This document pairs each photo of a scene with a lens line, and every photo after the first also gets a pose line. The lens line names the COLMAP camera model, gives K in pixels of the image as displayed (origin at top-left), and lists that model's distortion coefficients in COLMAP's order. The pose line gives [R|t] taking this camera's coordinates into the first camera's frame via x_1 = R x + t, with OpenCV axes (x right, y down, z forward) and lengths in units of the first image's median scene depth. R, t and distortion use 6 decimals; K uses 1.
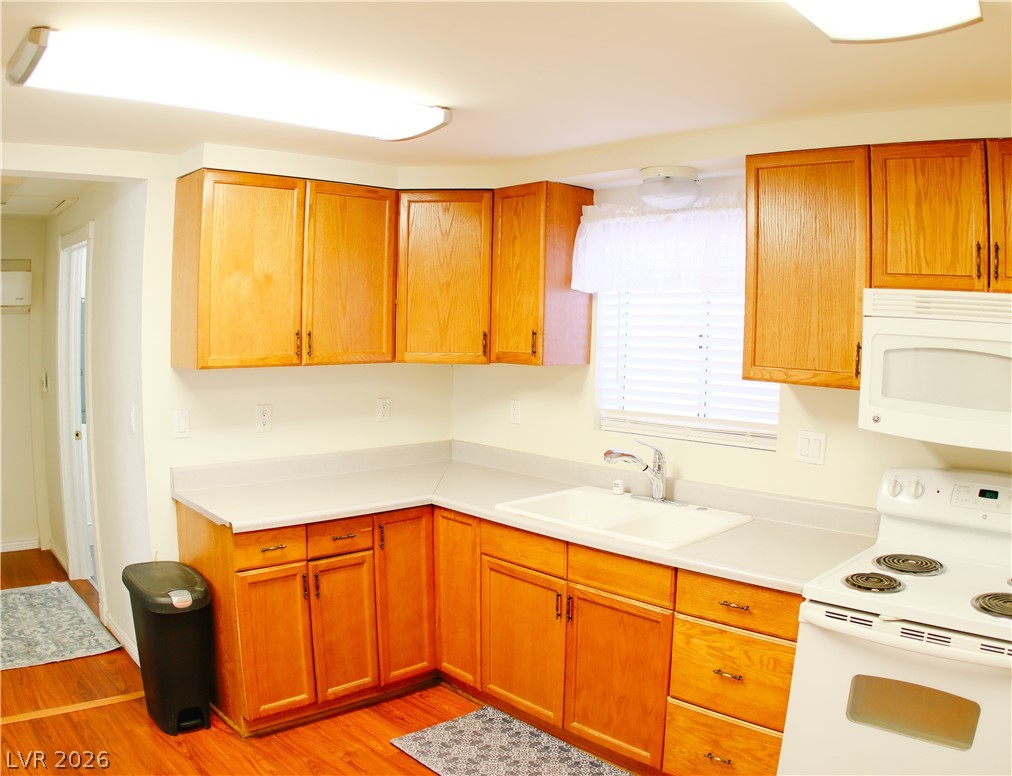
lens RADIAL K [[797.1, 0, 520.8], [0, 797.1, 402.0], [0, 0, 1]] dist [-0.332871, 0.118770]
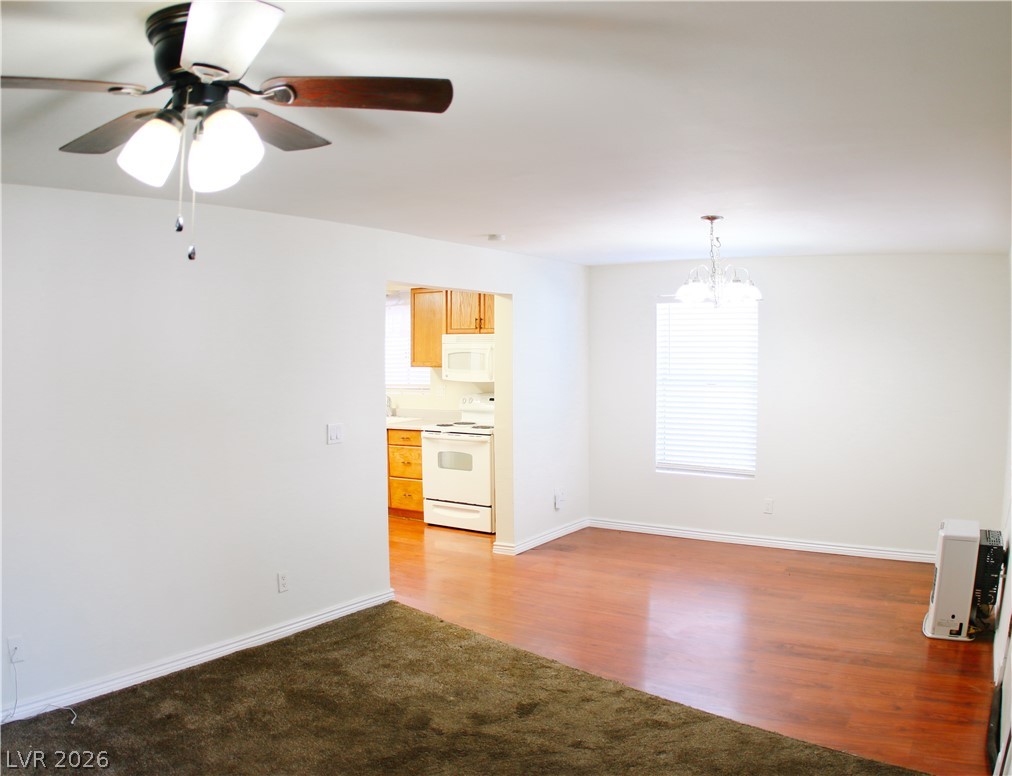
lens RADIAL K [[797.1, 0, 520.8], [0, 797.1, 402.0], [0, 0, 1]] dist [-0.332871, 0.118770]
pose [[0.976689, -0.039274, 0.211037, 0.065651], [0.045199, 0.998706, -0.023324, 0.214863], [-0.209848, 0.032319, 0.977200, -2.232876]]
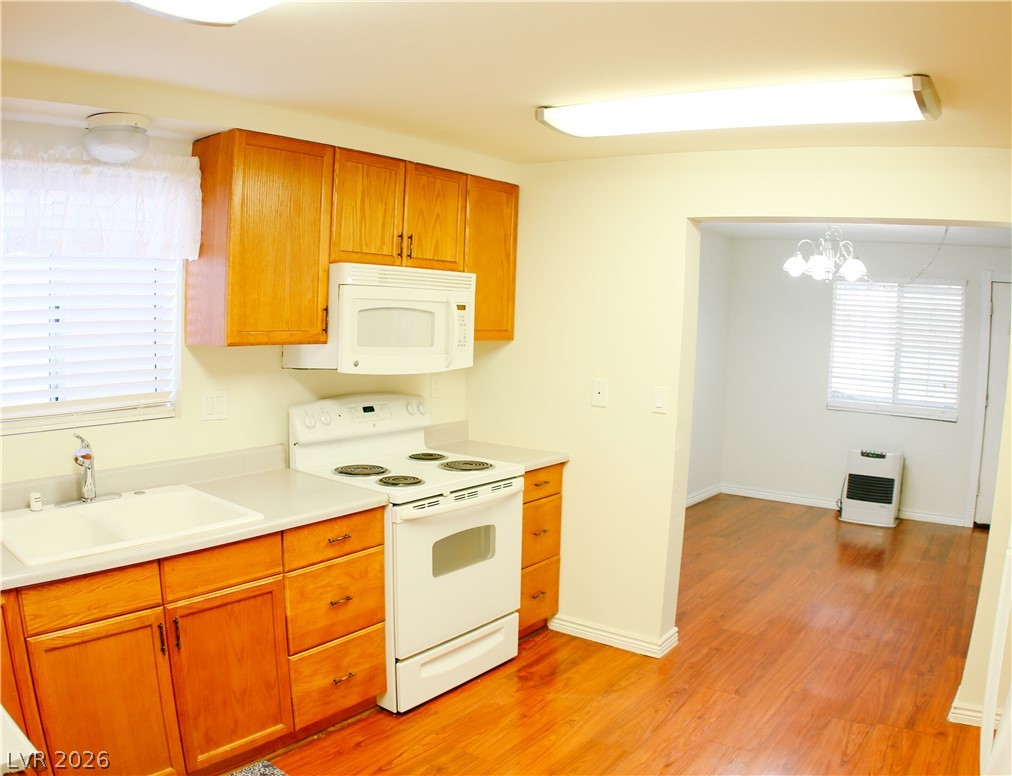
lens RADIAL K [[797.1, 0, 520.8], [0, 797.1, 402.0], [0, 0, 1]] dist [-0.332871, 0.118770]
pose [[-0.154507, -0.135061, 0.978717, -0.868178], [0.058619, 0.987614, 0.145543, -0.089044], [-0.986251, 0.079859, -0.144676, 0.869423]]
